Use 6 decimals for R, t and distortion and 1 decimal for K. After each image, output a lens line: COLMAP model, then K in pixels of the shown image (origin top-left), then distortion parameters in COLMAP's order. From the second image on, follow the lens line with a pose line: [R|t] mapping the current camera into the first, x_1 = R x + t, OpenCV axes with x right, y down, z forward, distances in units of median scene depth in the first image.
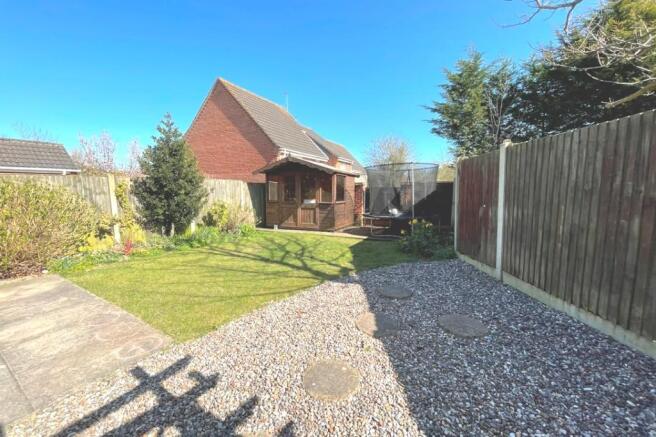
lens RADIAL K [[269.2, 0, 326.7], [0, 269.2, 217.2], [0, 0, 1]] dist [-0.000875, -0.000006]
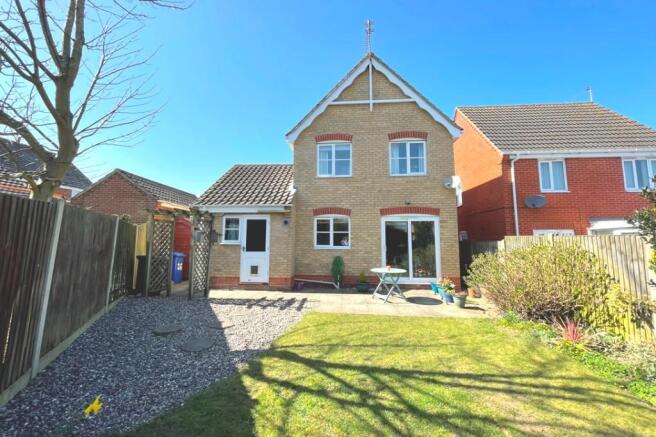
lens RADIAL K [[269.2, 0, 326.7], [0, 269.2, 216.0], [0, 0, 1]] dist [-0.000875, -0.000006]
pose [[-0.888825, -0.044902, -0.456042, 0.226818], [-0.050215, 0.998738, -0.000468, -0.204263], [0.455488, 0.022484, -0.889958, 1.599246]]
